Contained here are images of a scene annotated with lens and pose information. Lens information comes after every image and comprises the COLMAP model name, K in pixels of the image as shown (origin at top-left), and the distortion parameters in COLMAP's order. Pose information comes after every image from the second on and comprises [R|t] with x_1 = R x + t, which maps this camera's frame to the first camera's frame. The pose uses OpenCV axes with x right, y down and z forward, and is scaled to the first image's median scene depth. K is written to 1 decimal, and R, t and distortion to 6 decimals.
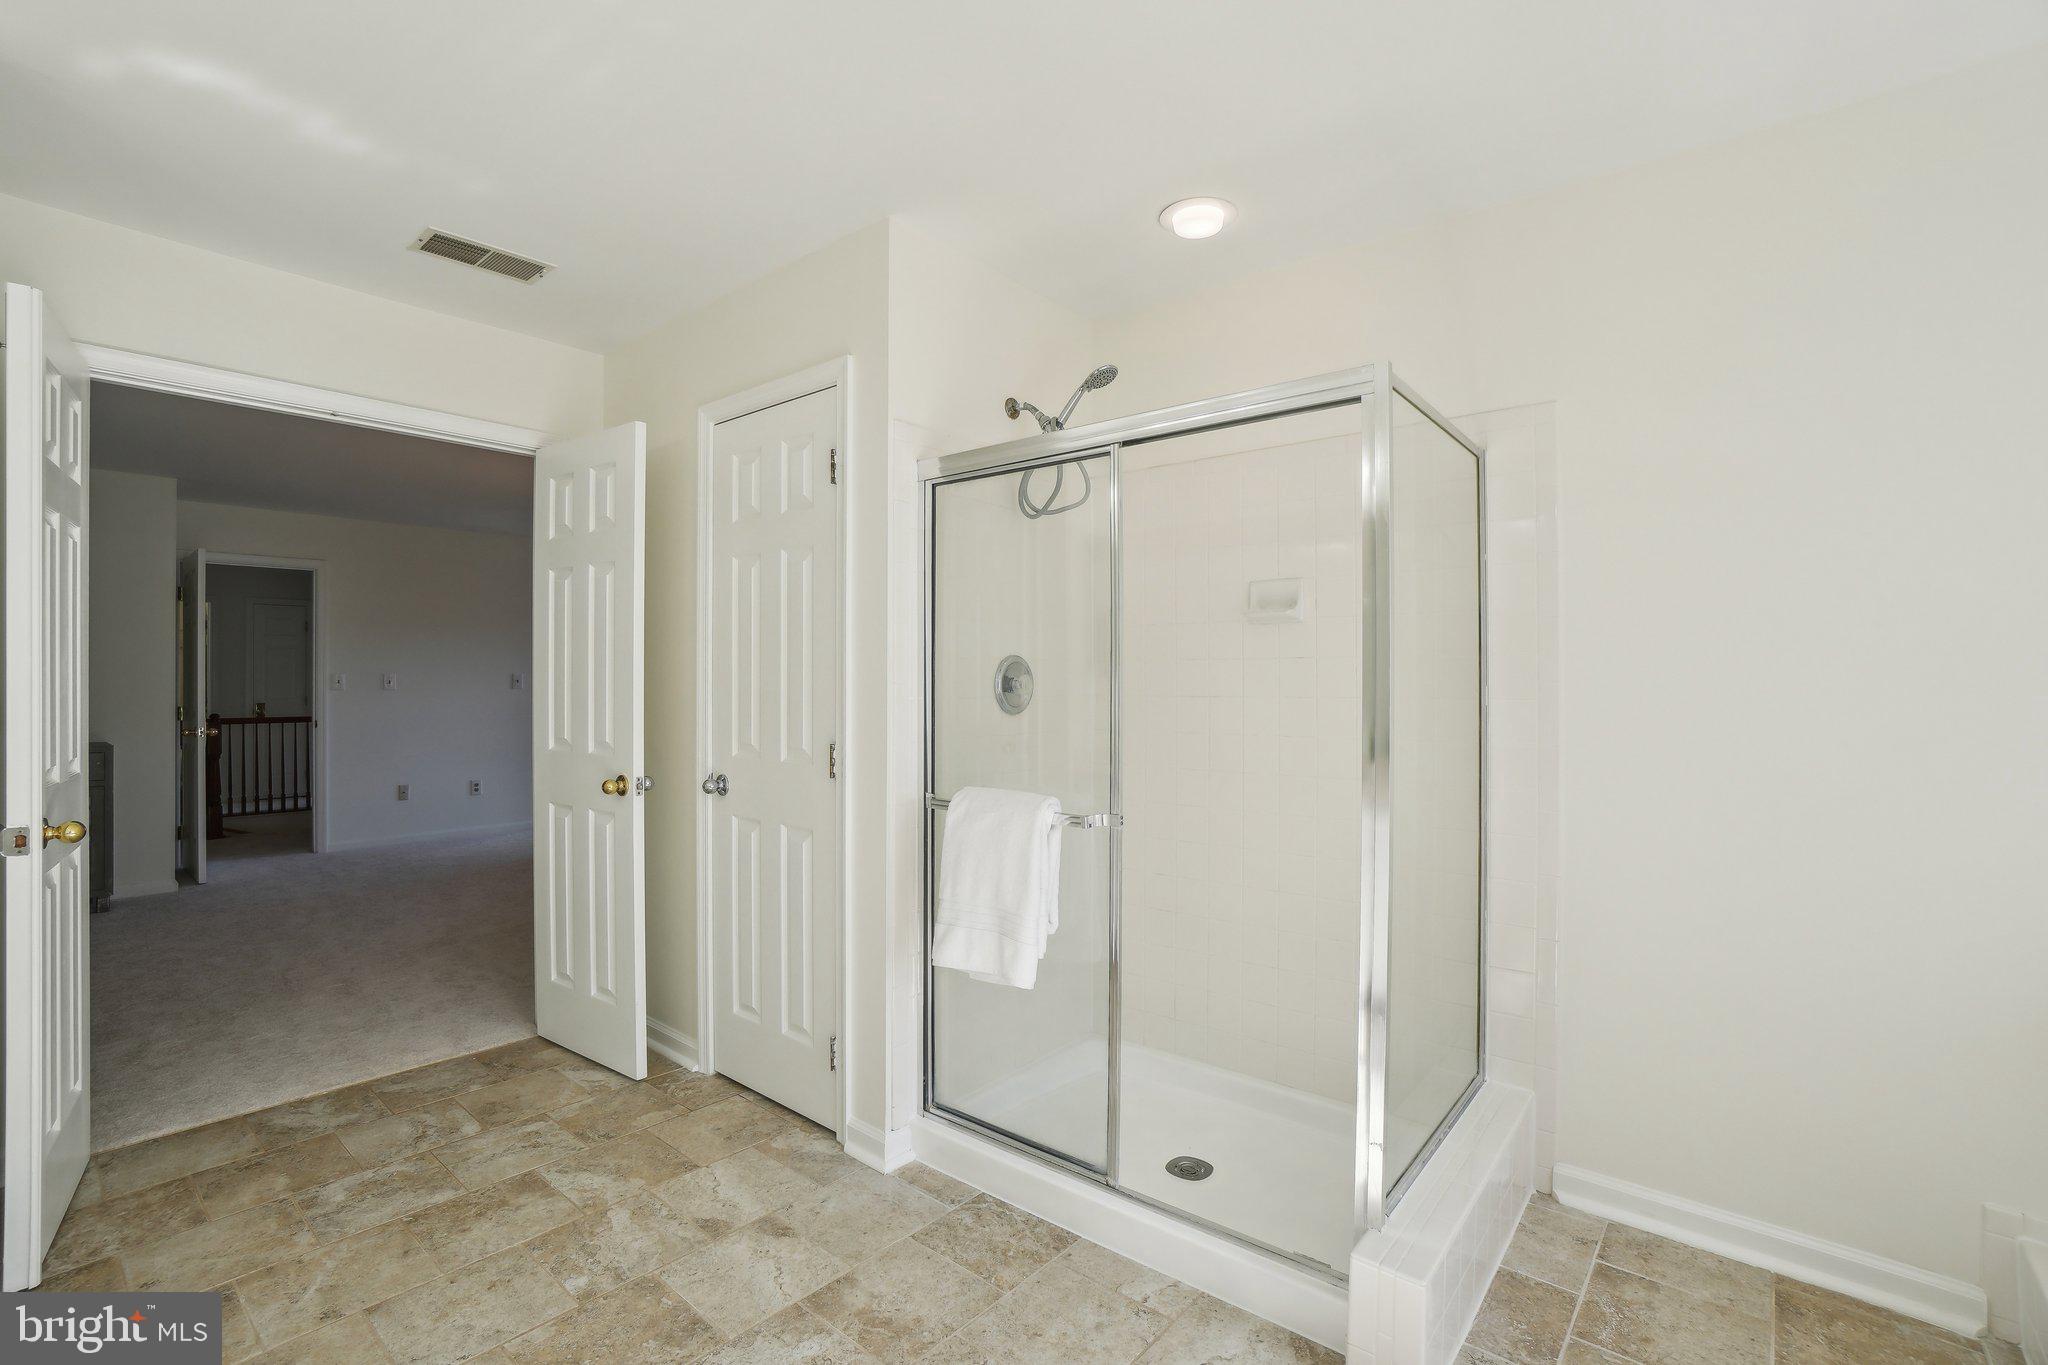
lens RADIAL K [[925.6, 0, 987.9], [0, 925.6, 691.0], [0, 0, 1]] dist [-0.012942, 0.003079]
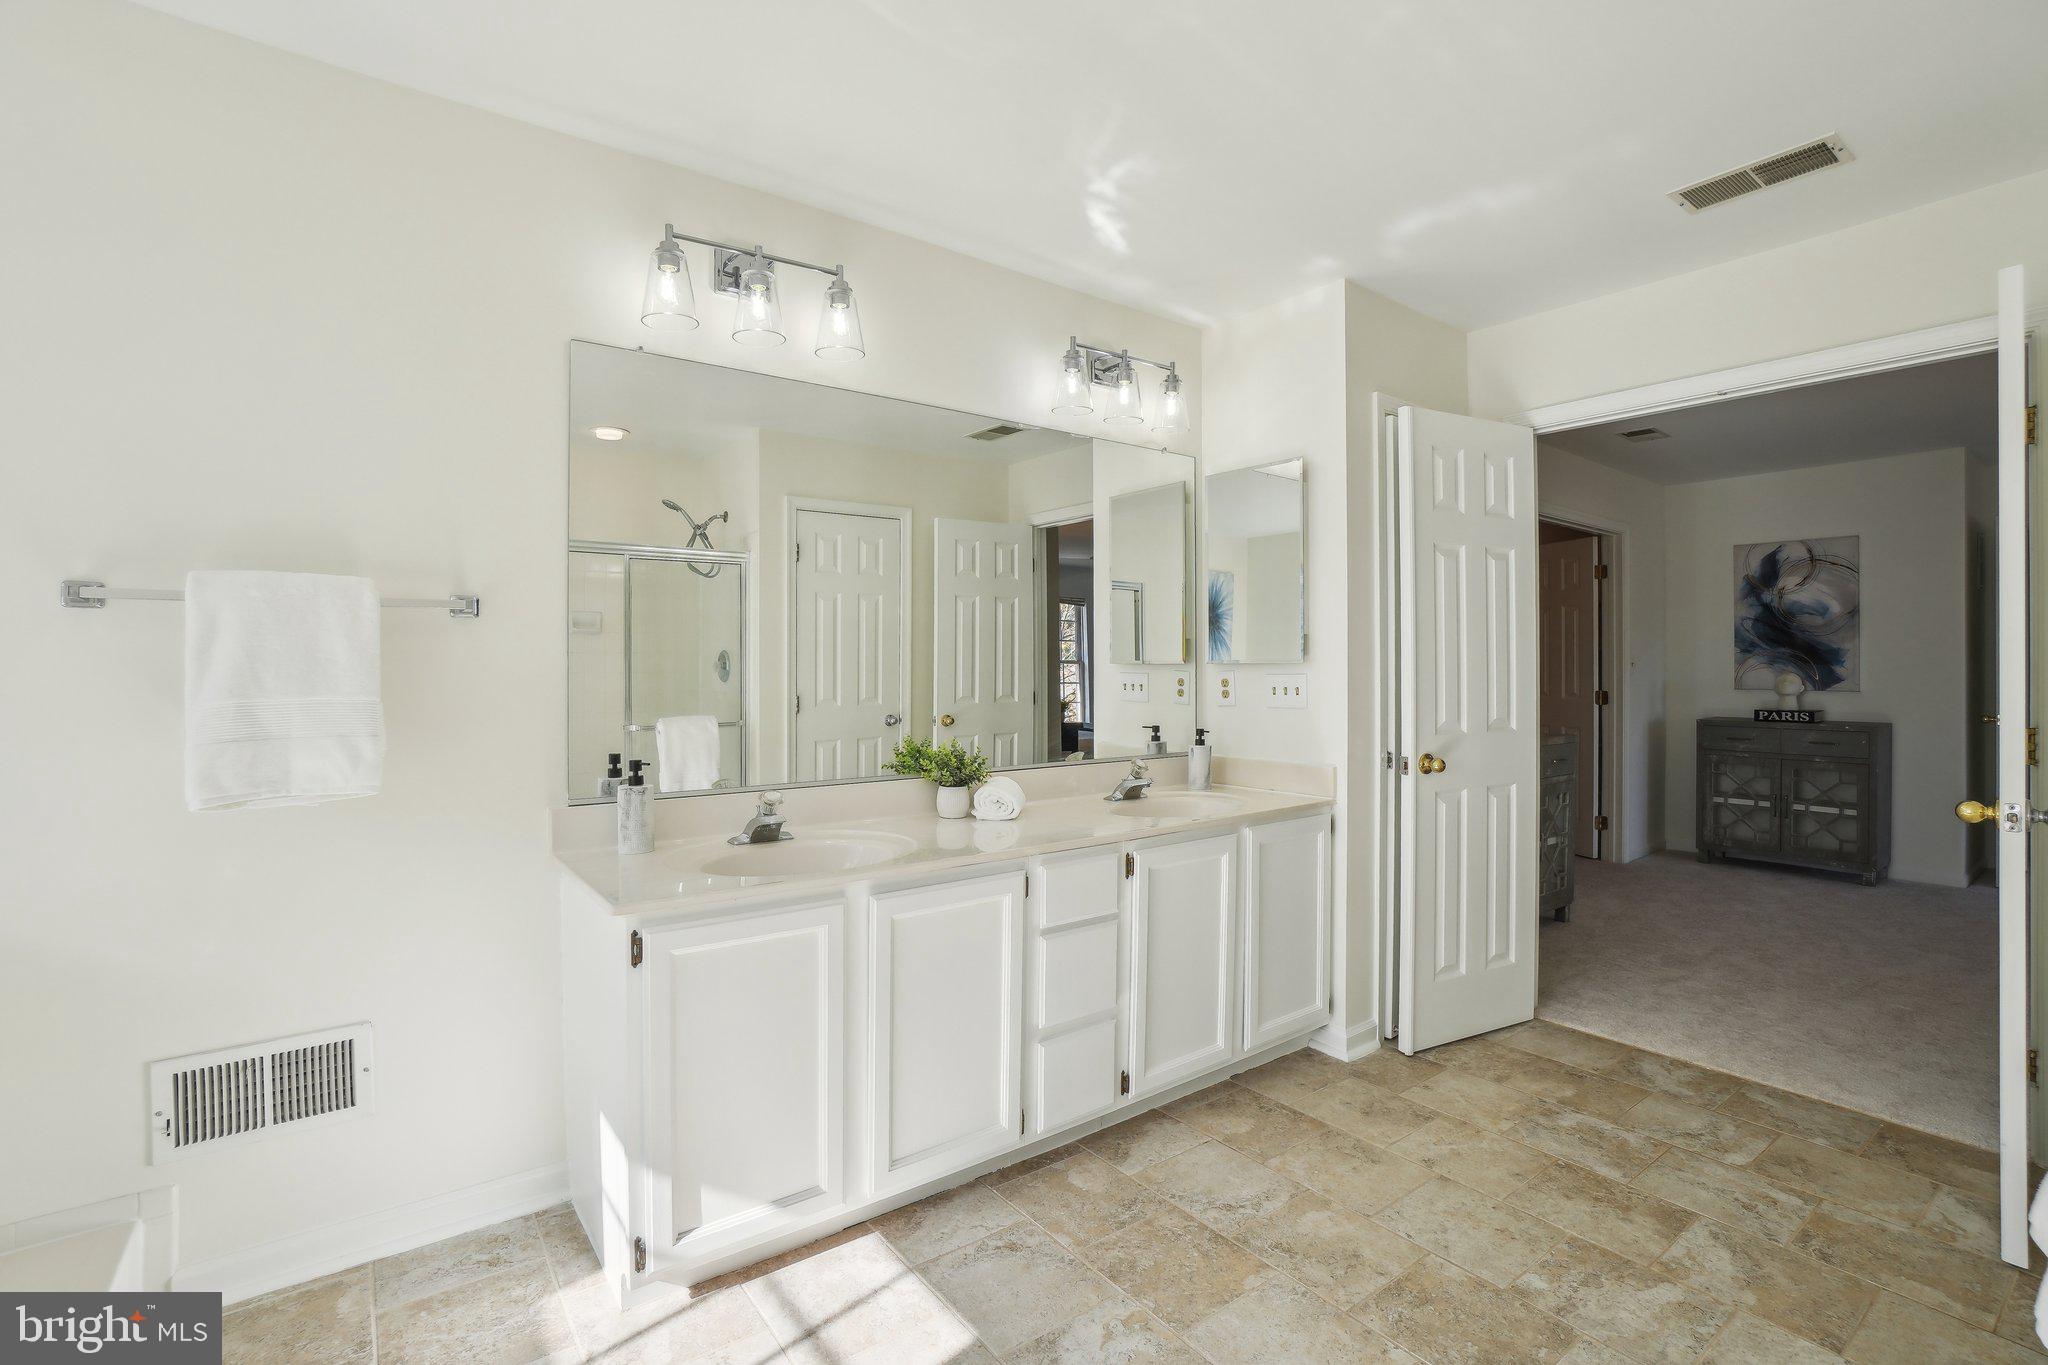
lens RADIAL K [[925.6, 0, 1029.5], [0, 925.6, 673.6], [0, 0, 1]] dist [-0.012942, 0.003079]
pose [[-0.178250, 0.004226, -0.983976, 0.465340], [-0.010370, 0.999927, 0.006173, 0.005092], [0.983931, 0.011304, -0.178193, 0.506270]]
